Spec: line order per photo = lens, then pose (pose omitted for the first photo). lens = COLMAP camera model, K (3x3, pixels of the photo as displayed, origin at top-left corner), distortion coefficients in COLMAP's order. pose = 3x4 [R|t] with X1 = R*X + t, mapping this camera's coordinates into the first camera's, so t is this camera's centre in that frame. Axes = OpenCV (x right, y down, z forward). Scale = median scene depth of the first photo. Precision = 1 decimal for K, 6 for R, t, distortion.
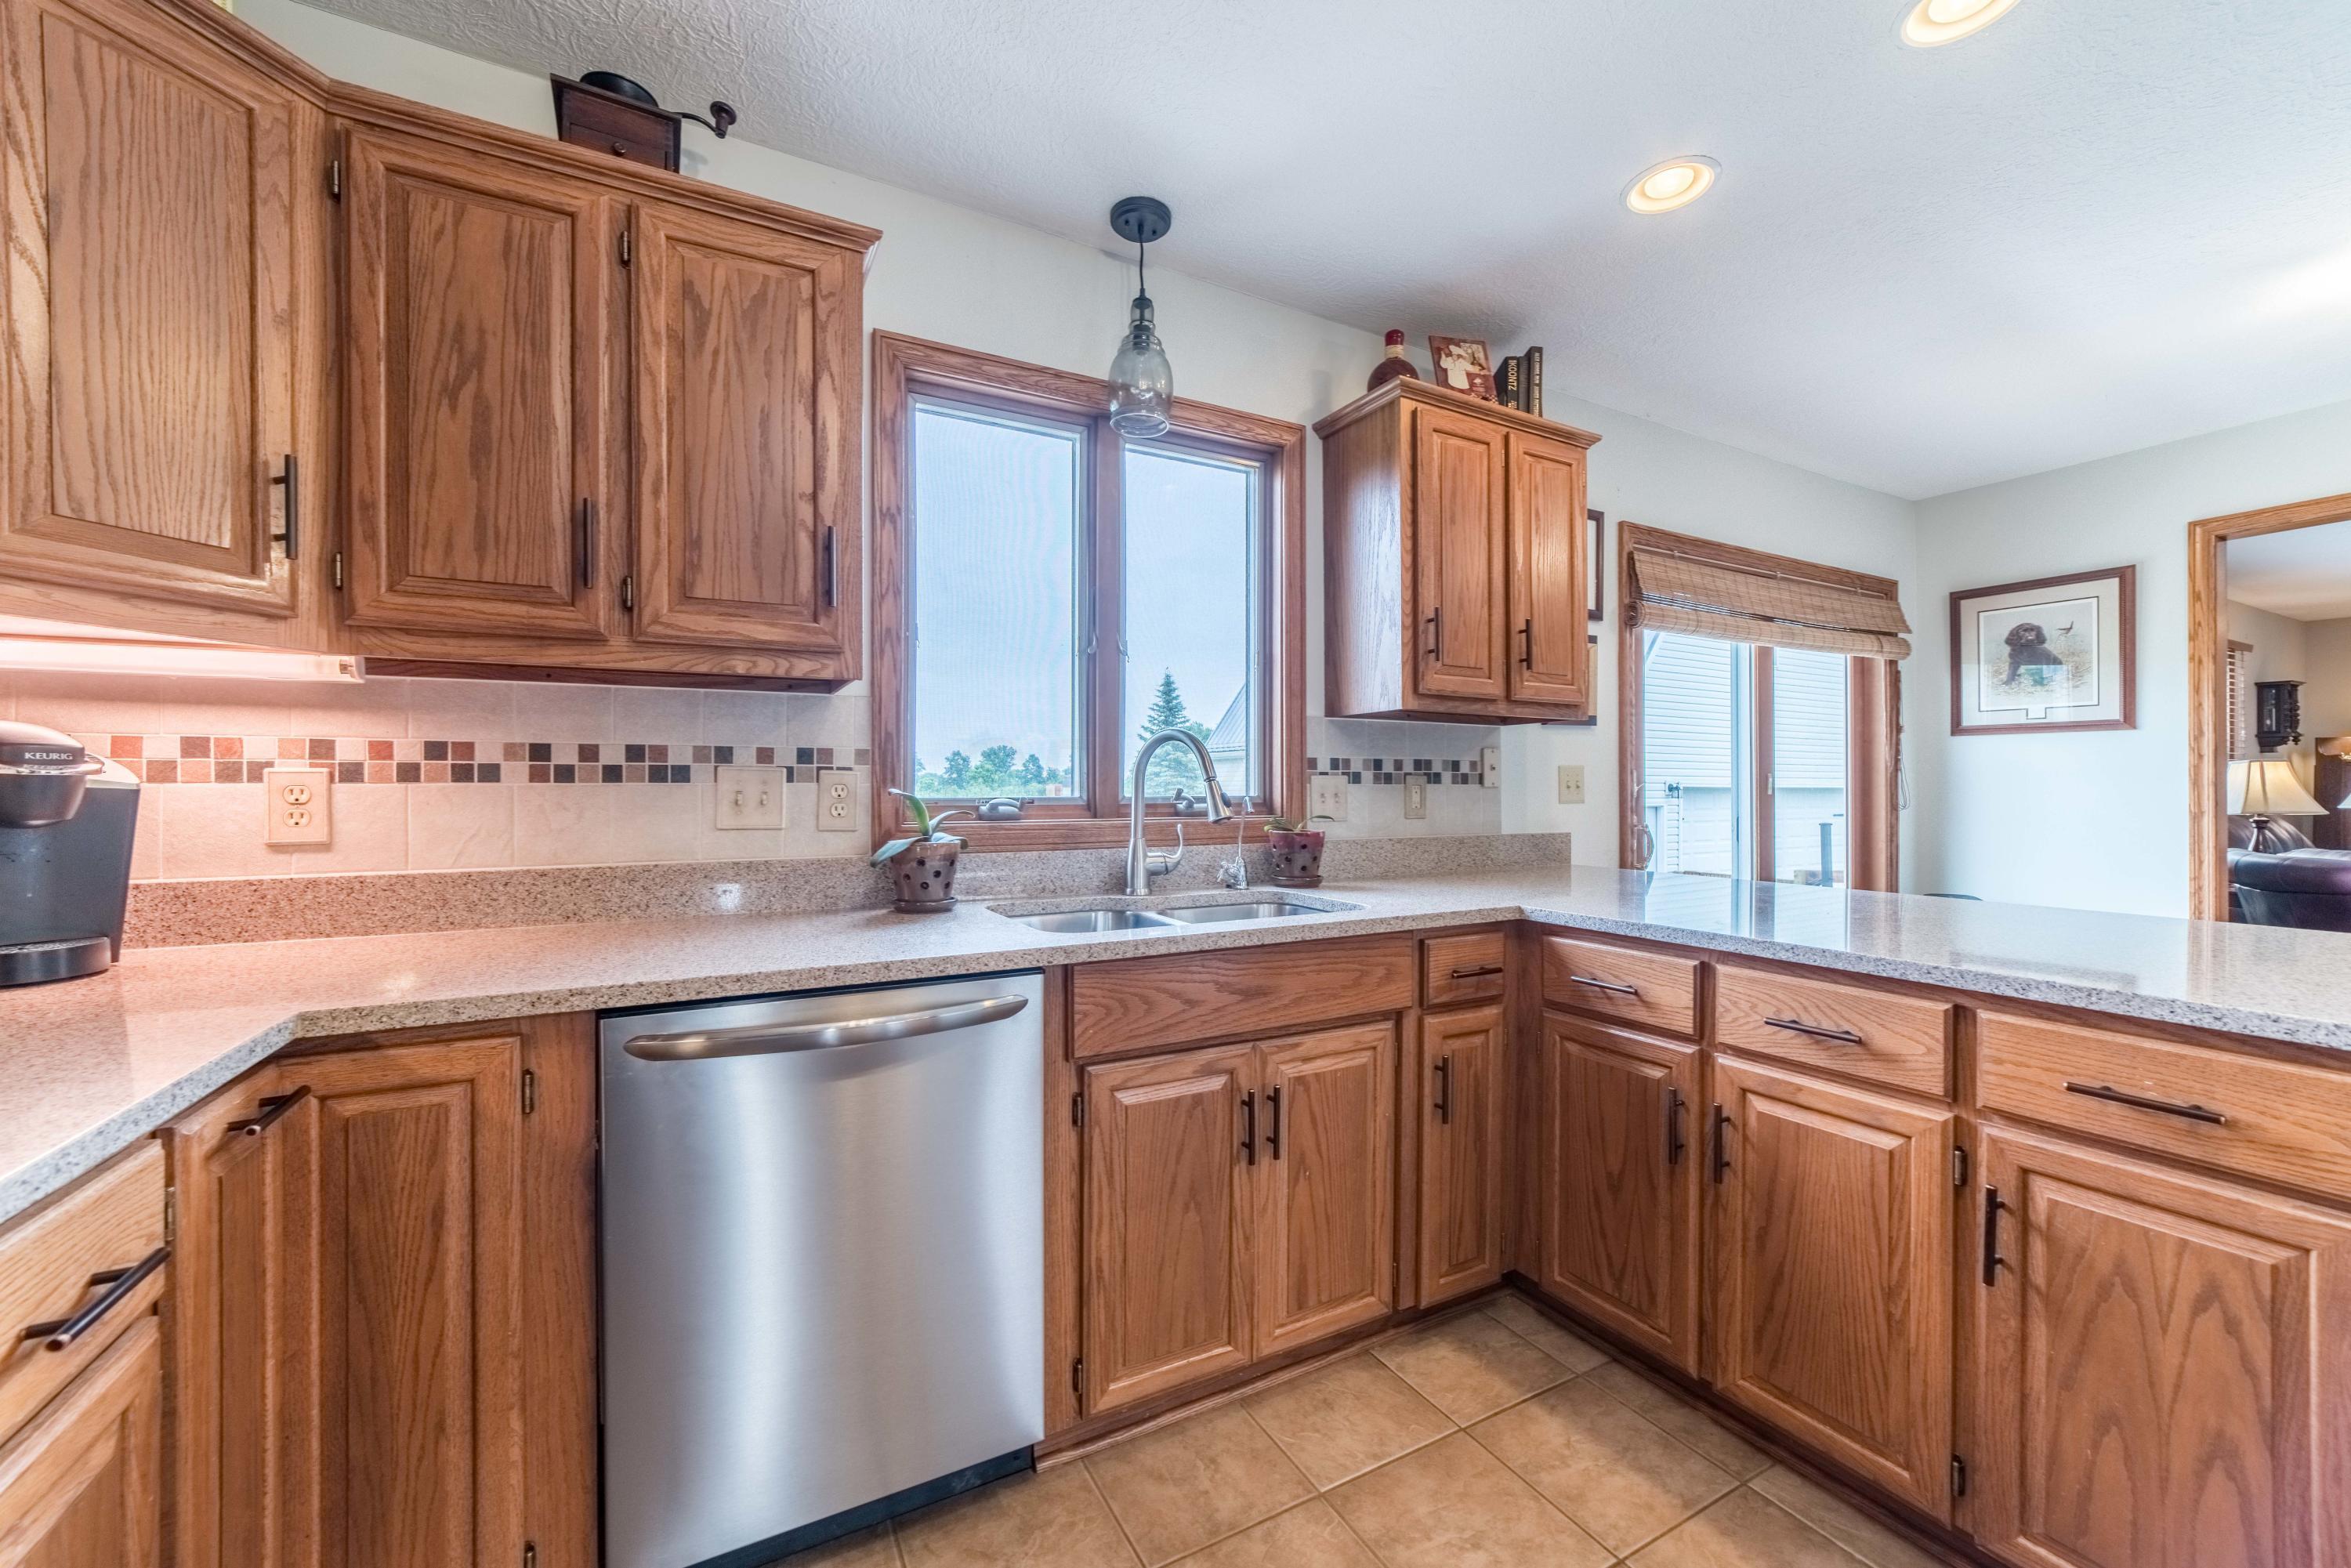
lens RADIAL K [[909.9, 0, 1178.7], [0, 909.9, 782.7], [0, 0, 1]] dist [-0.020586, 0.007271]
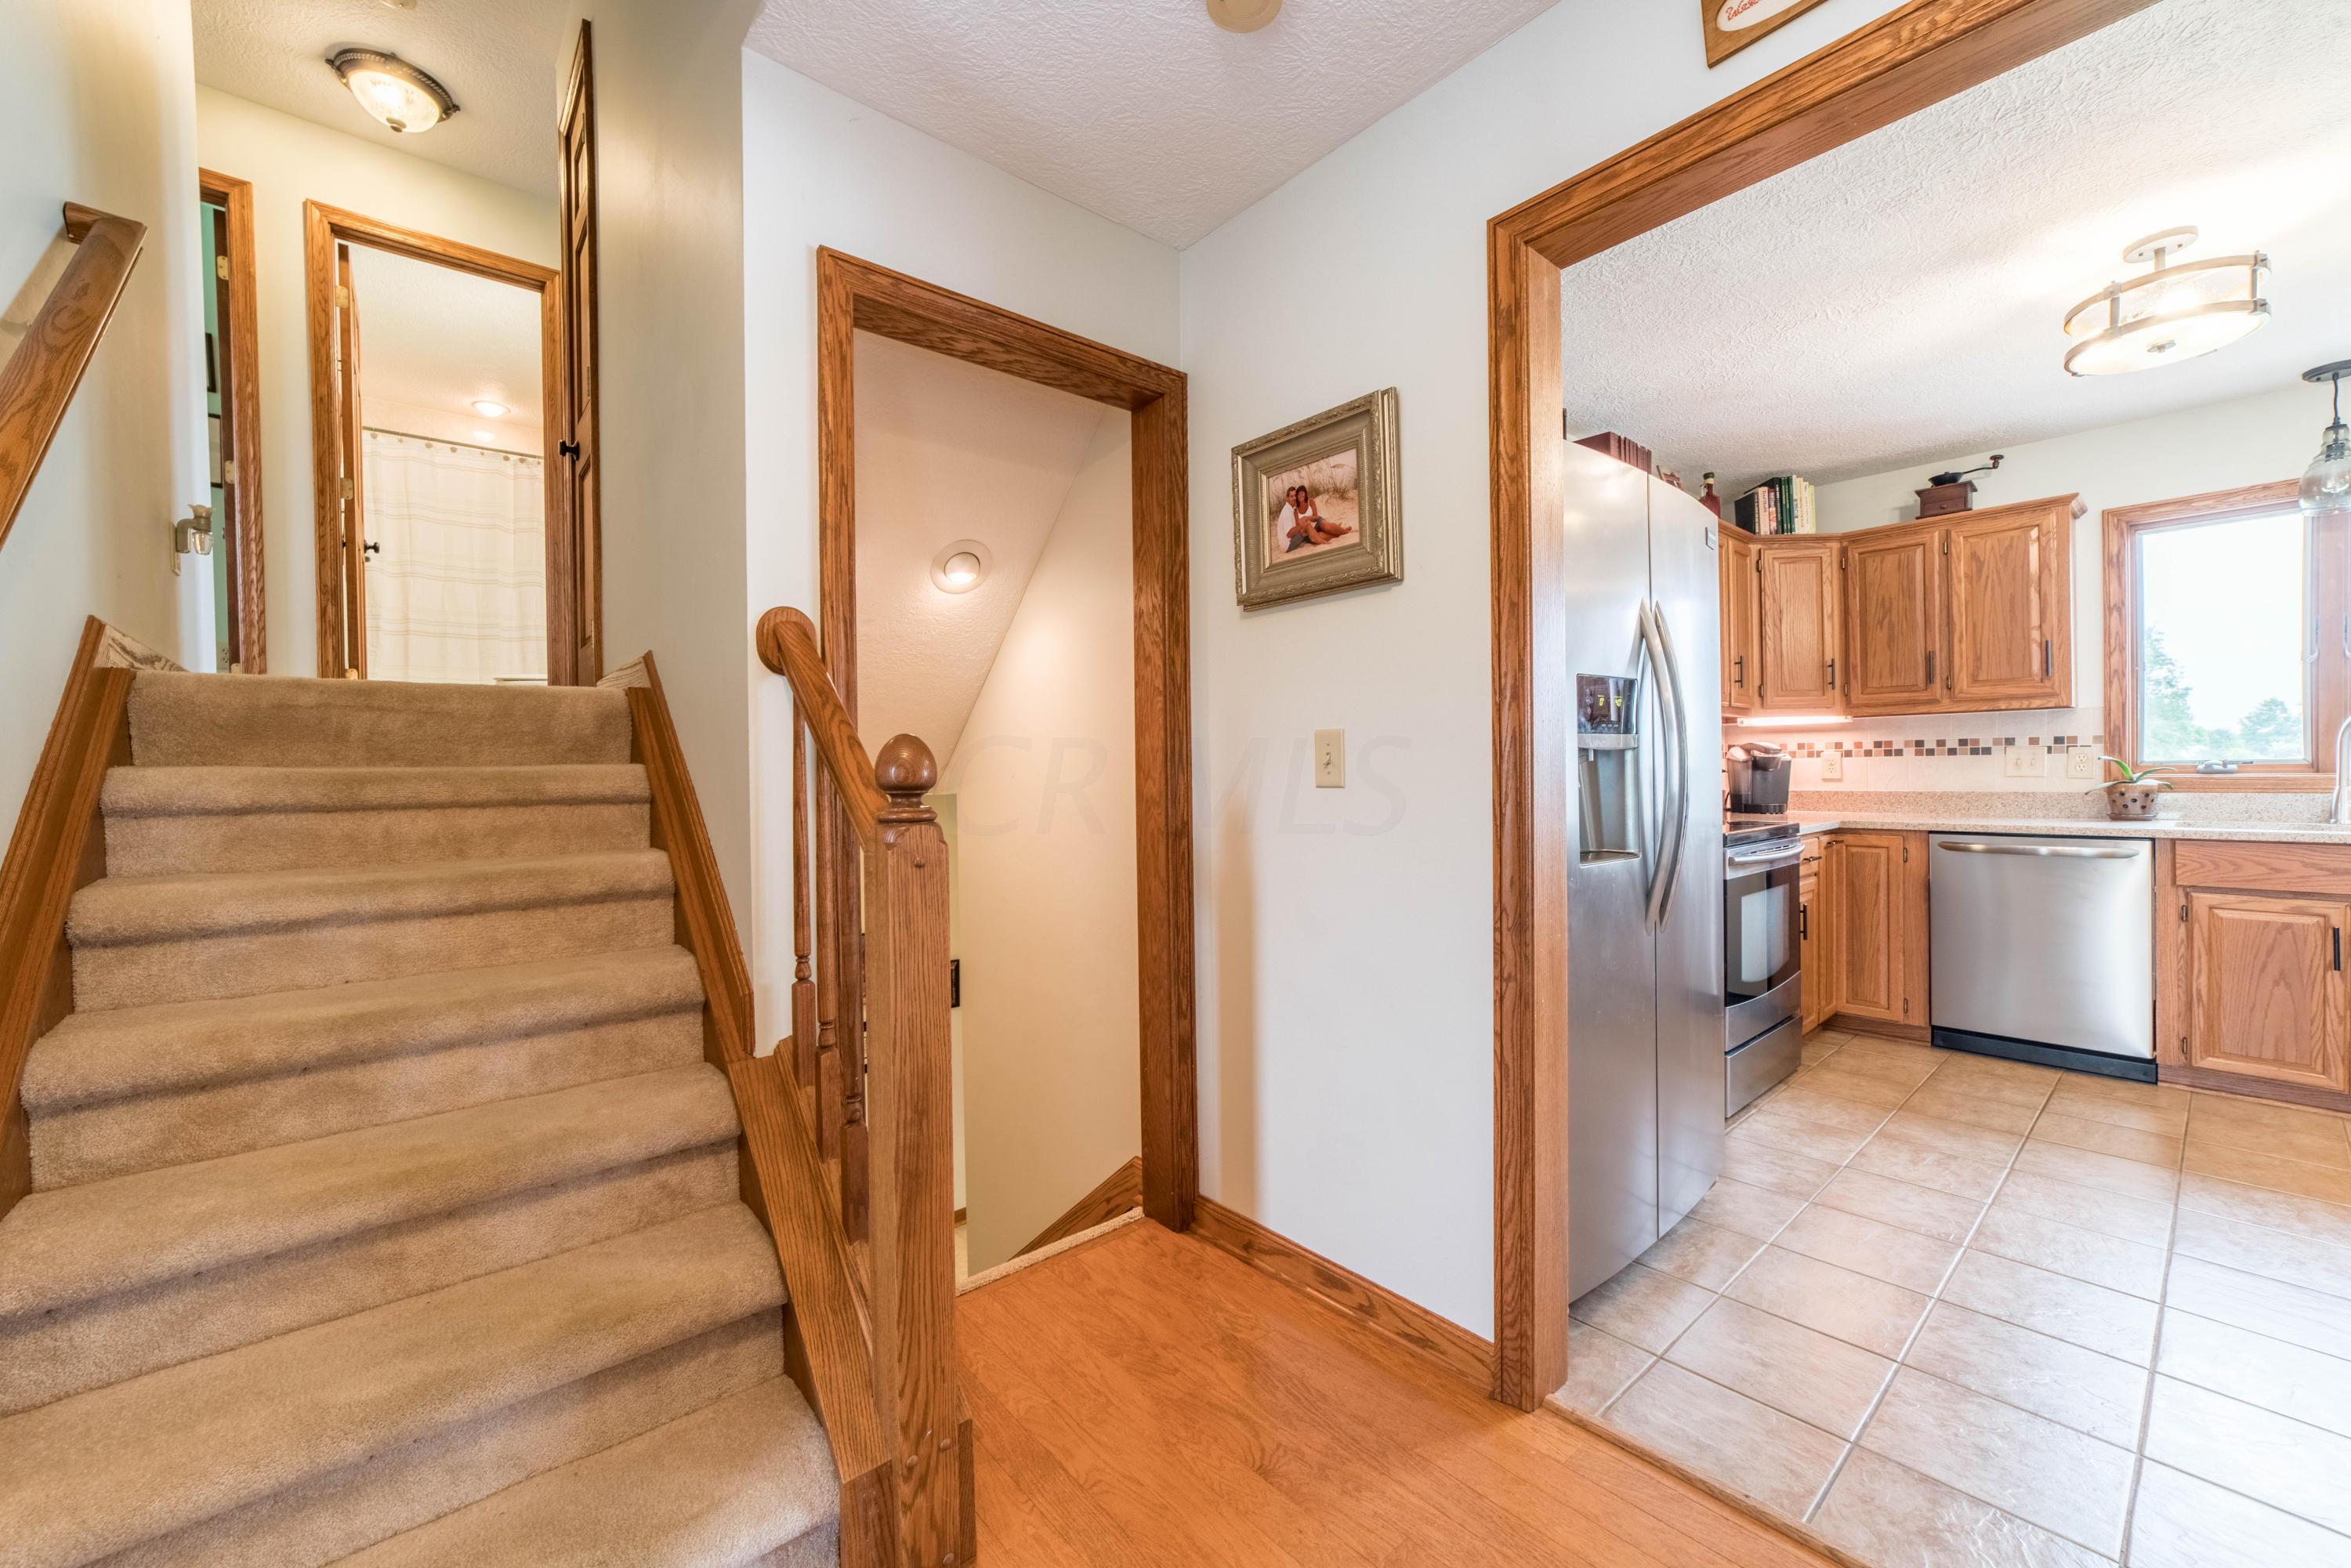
lens RADIAL K [[909.9, 0, 1178.7], [0, 909.9, 782.7], [0, 0, 1]] dist [-0.020586, 0.007271]
pose [[0.211102, 0.013397, -0.977372, 1.313295], [0.023452, 0.999549, 0.018767, -0.021833], [0.977183, -0.026883, 0.210693, -1.548831]]
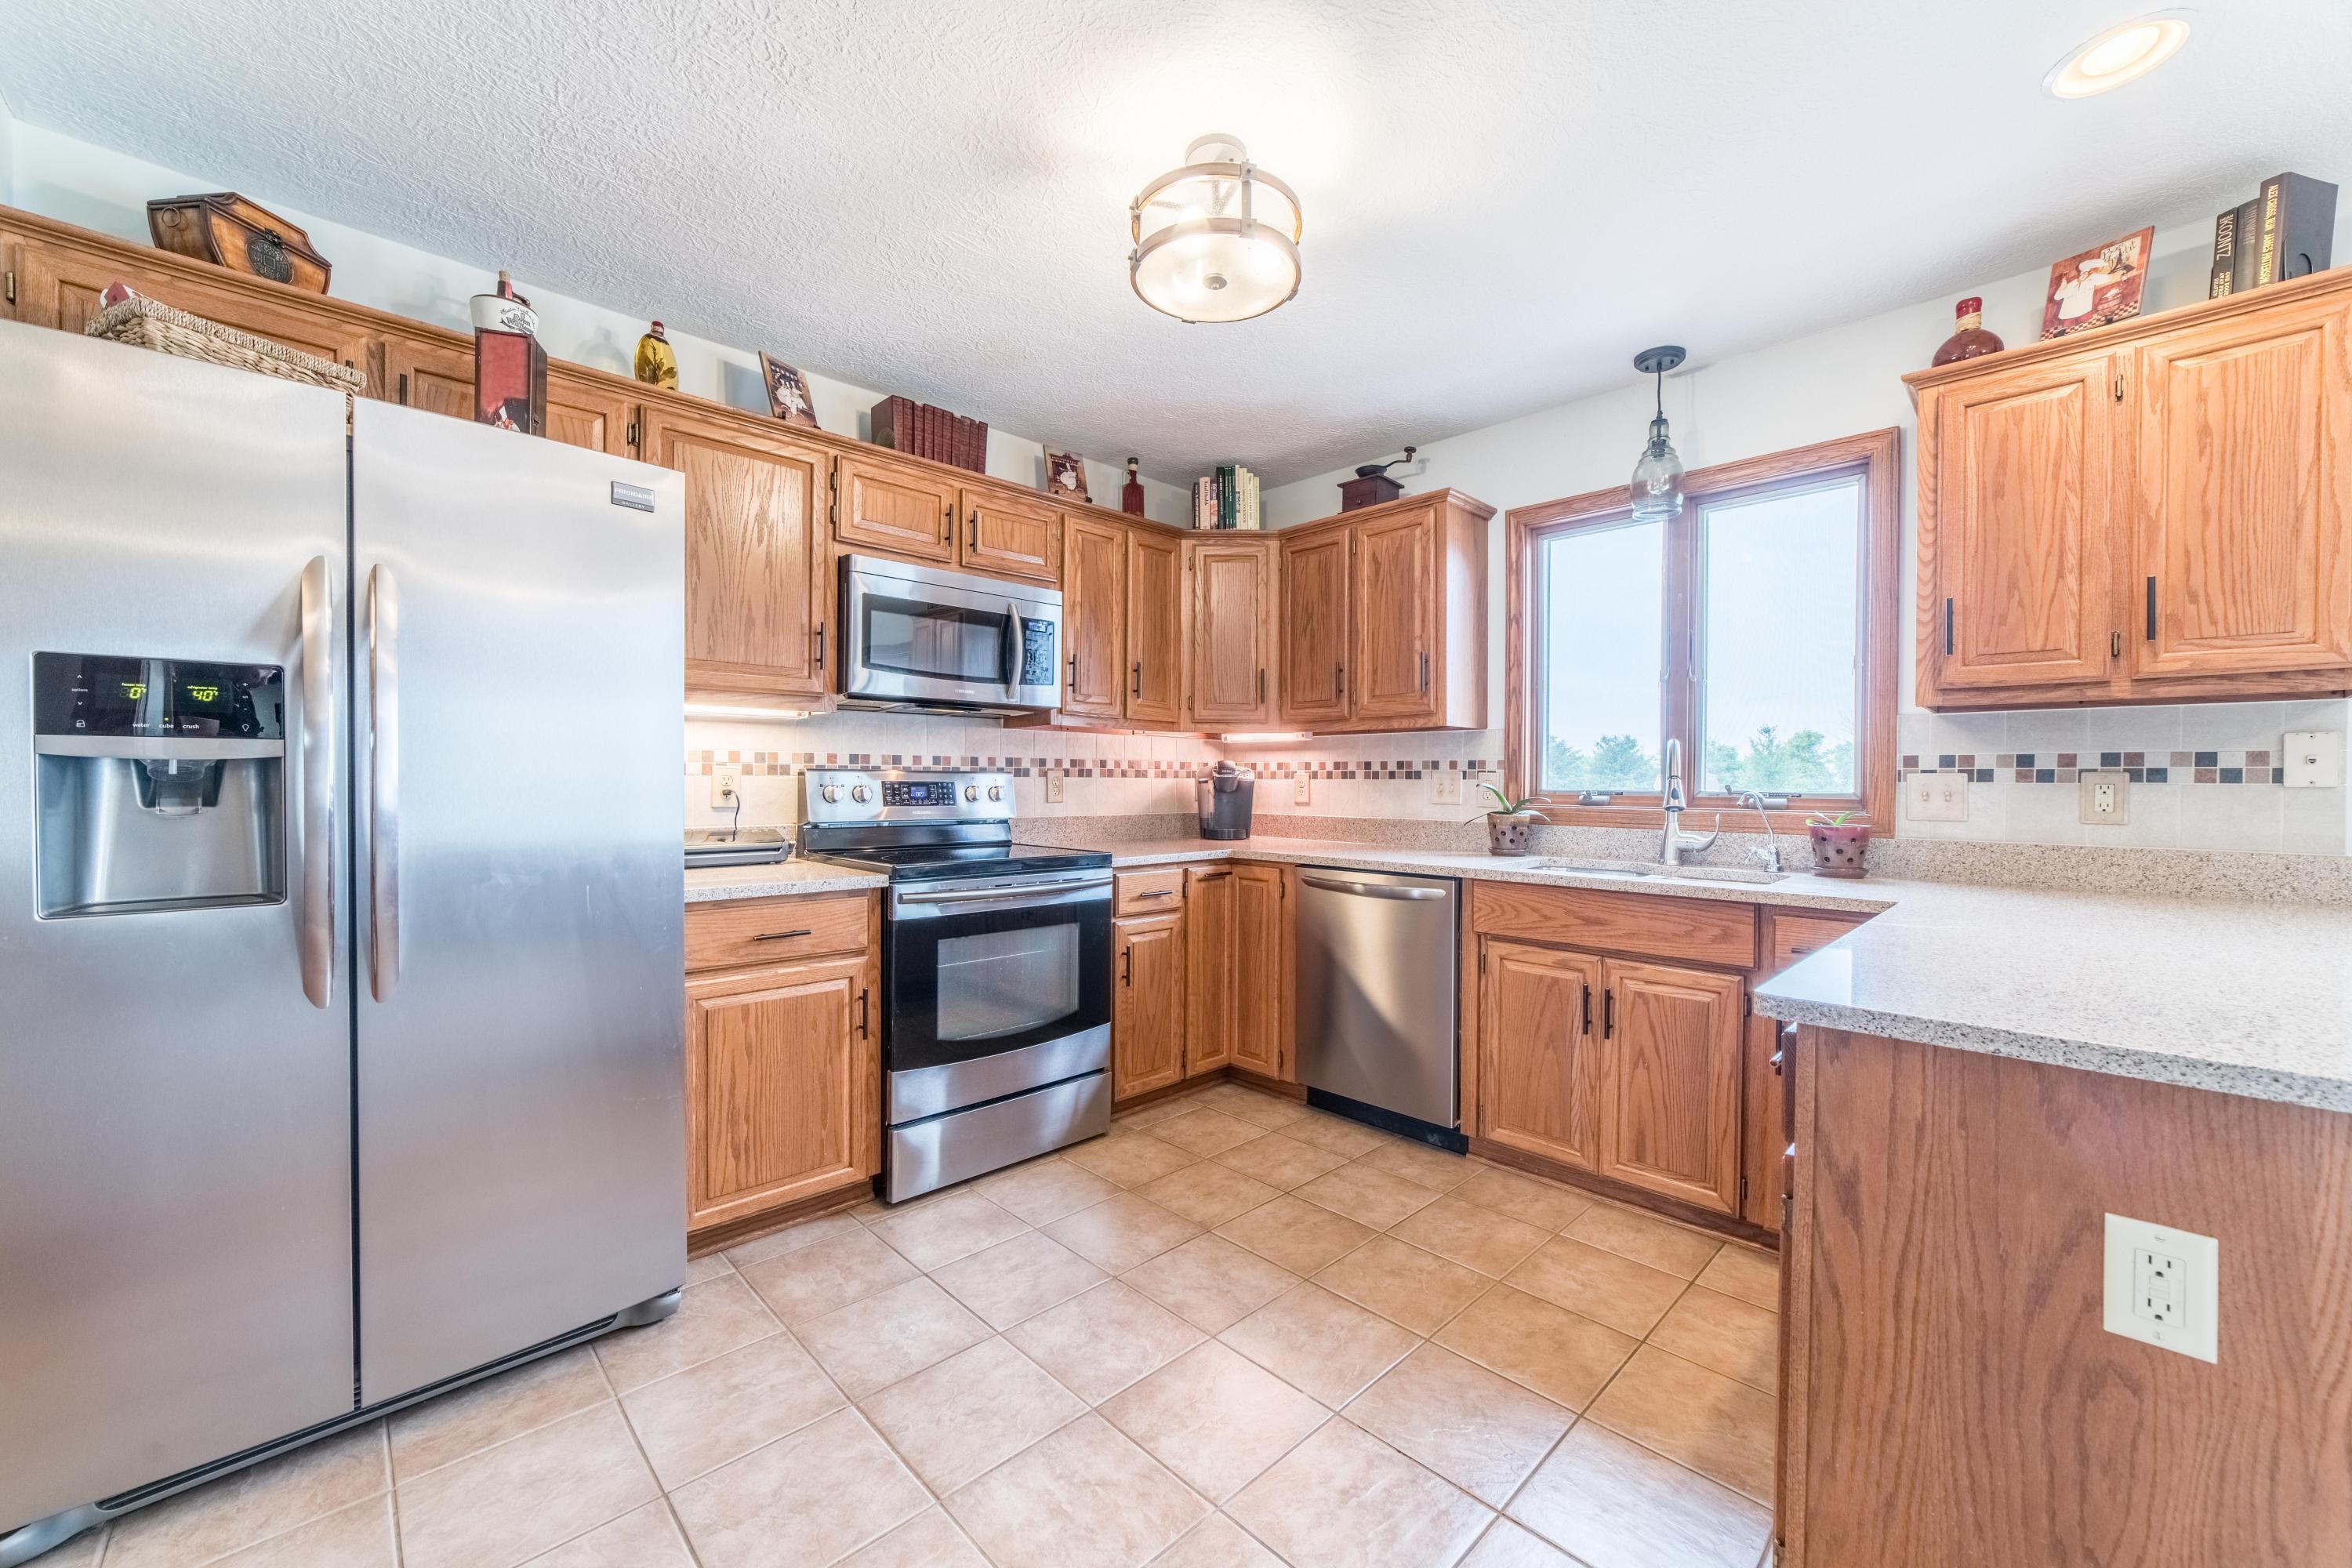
lens RADIAL K [[903.0, 0, 1179.9], [0, 903.0, 783.5], [0, 0, 1]] dist [-0.017393, 0.007236]
pose [[0.273437, 0.006060, -0.961871, 1.361027], [-0.002010, 0.999982, 0.005728, -0.001530], [0.961888, 0.000367, 0.273444, -0.055337]]
